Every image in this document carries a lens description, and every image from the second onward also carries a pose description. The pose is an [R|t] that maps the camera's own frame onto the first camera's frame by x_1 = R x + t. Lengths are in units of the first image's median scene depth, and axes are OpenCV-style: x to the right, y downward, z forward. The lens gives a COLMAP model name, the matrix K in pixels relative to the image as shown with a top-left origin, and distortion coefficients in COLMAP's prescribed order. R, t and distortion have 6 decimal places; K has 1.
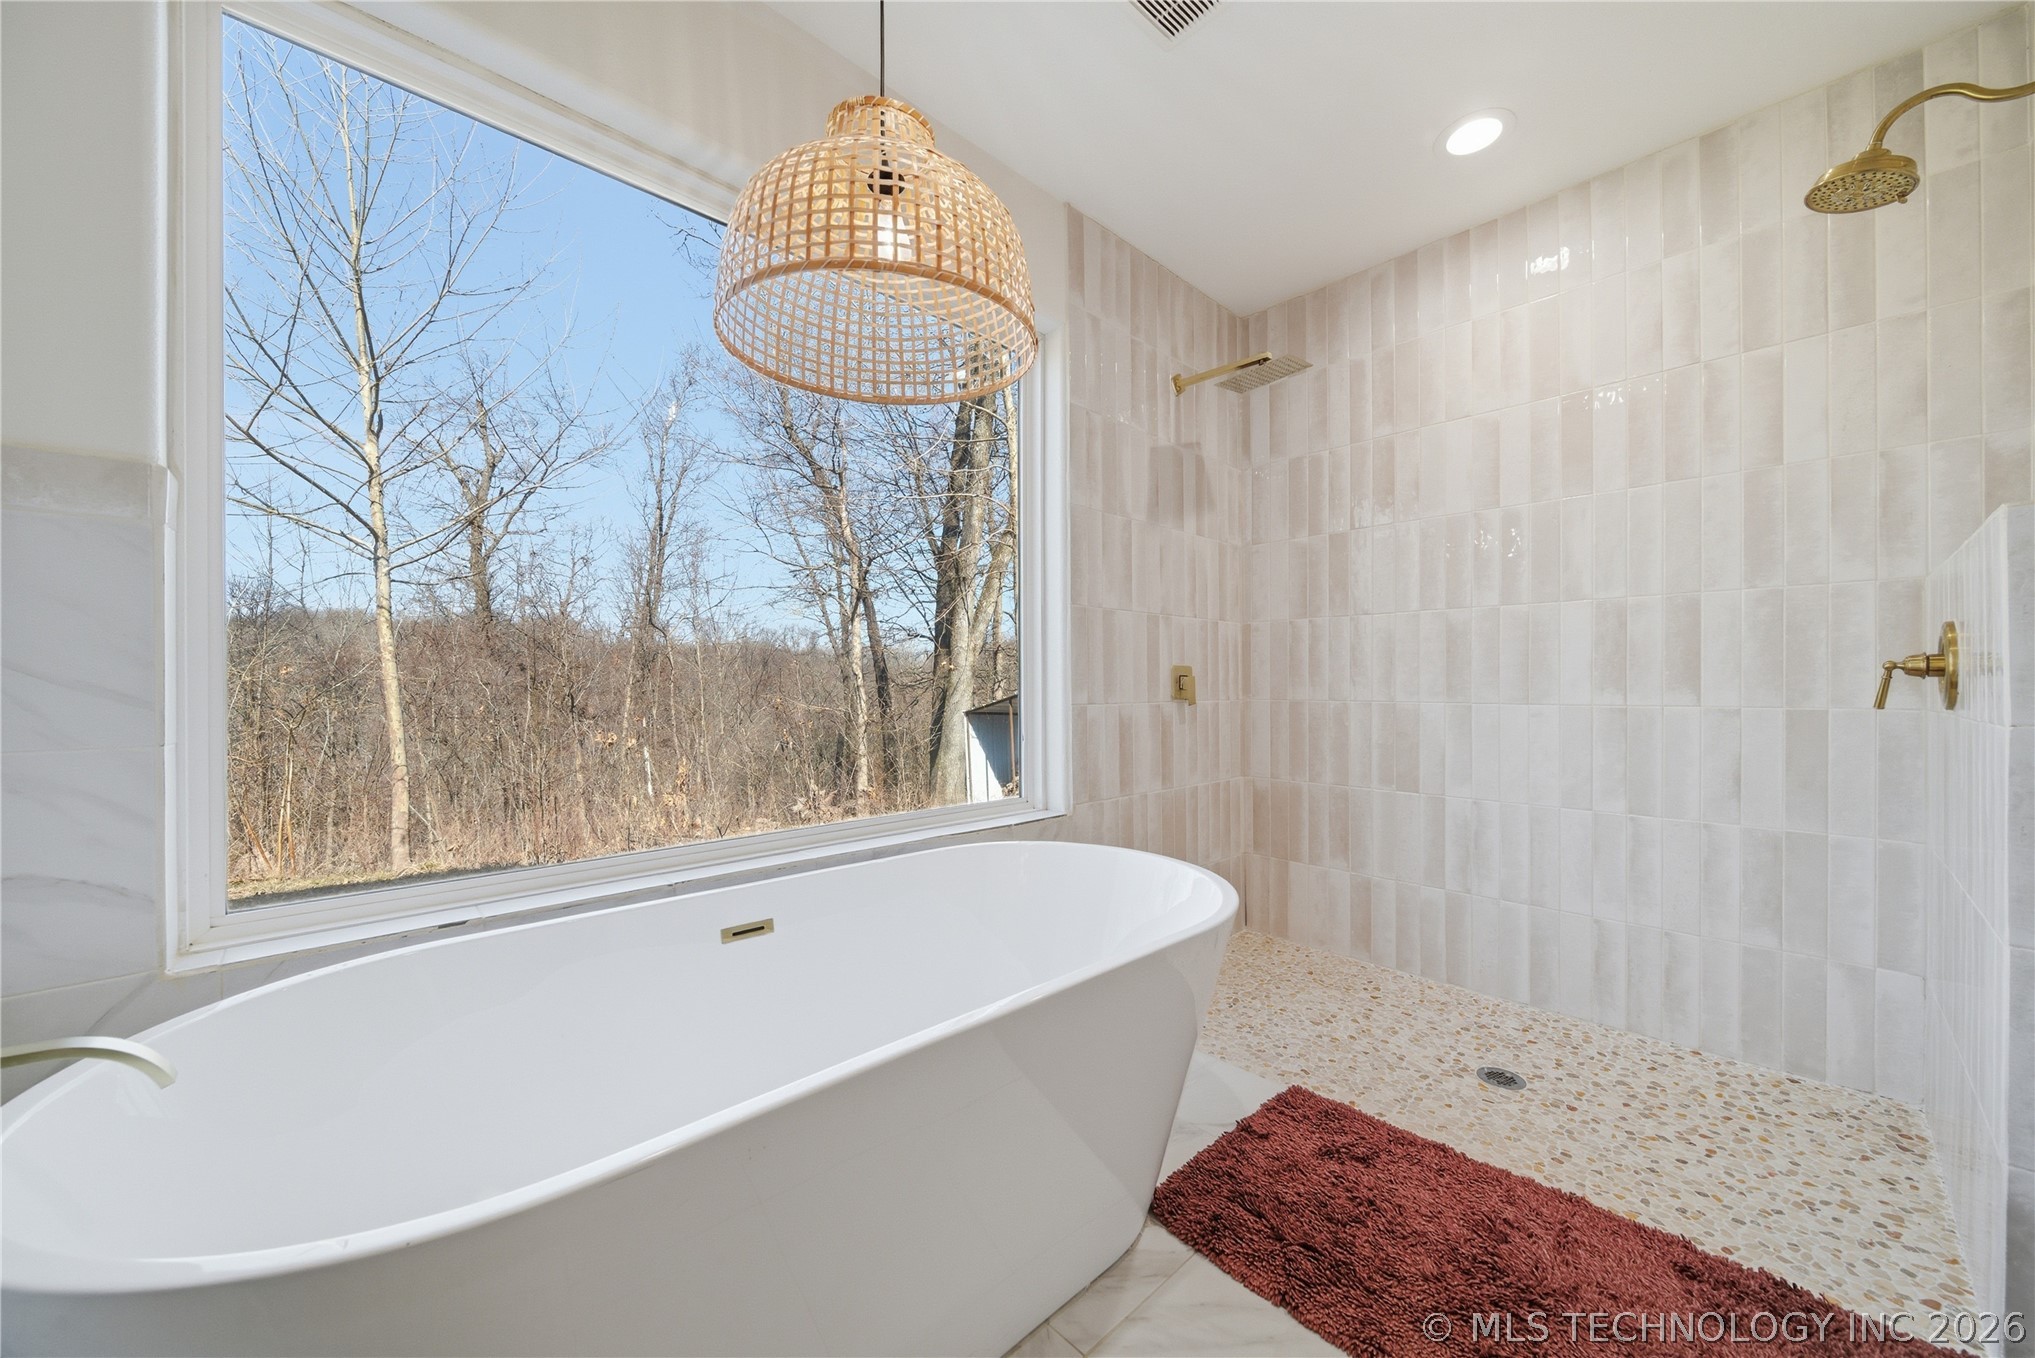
lens RADIAL K [[718.8, 0, 1012.9], [0, 718.8, 682.0], [0, 0, 1]] dist [0.000161, -0.000542]
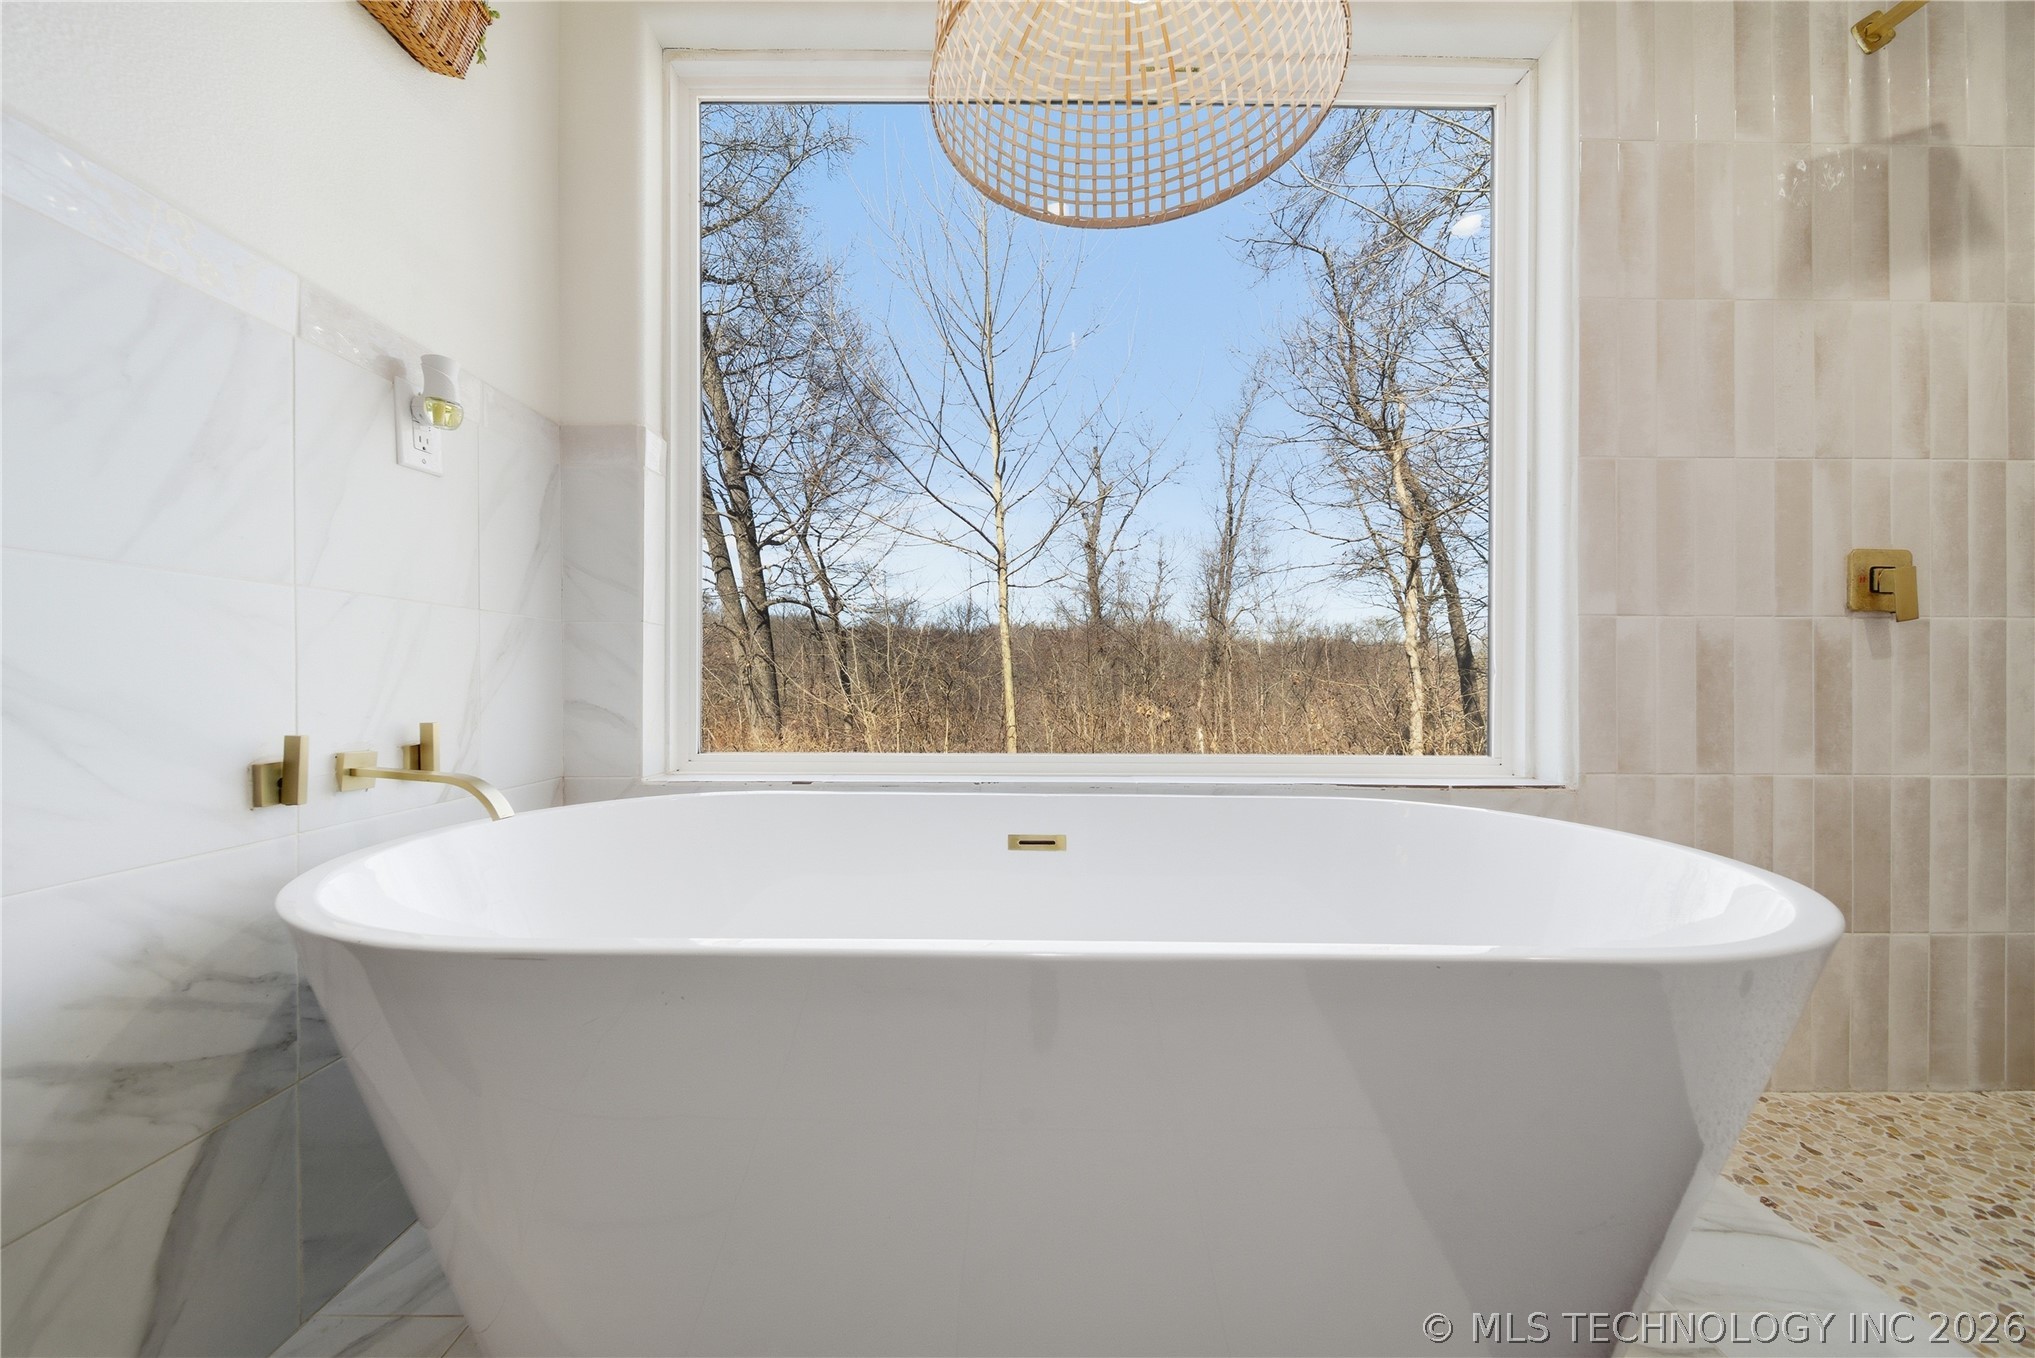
lens RADIAL K [[718.8, 0, 1021.2], [0, 718.8, 678.0], [0, 0, 1]] dist [0.000161, -0.000542]
pose [[0.737310, 0.004610, -0.675539, 0.121707], [-0.002304, 0.999988, 0.004309, 0.070706], [0.675551, -0.001620, 0.737312, 0.165944]]
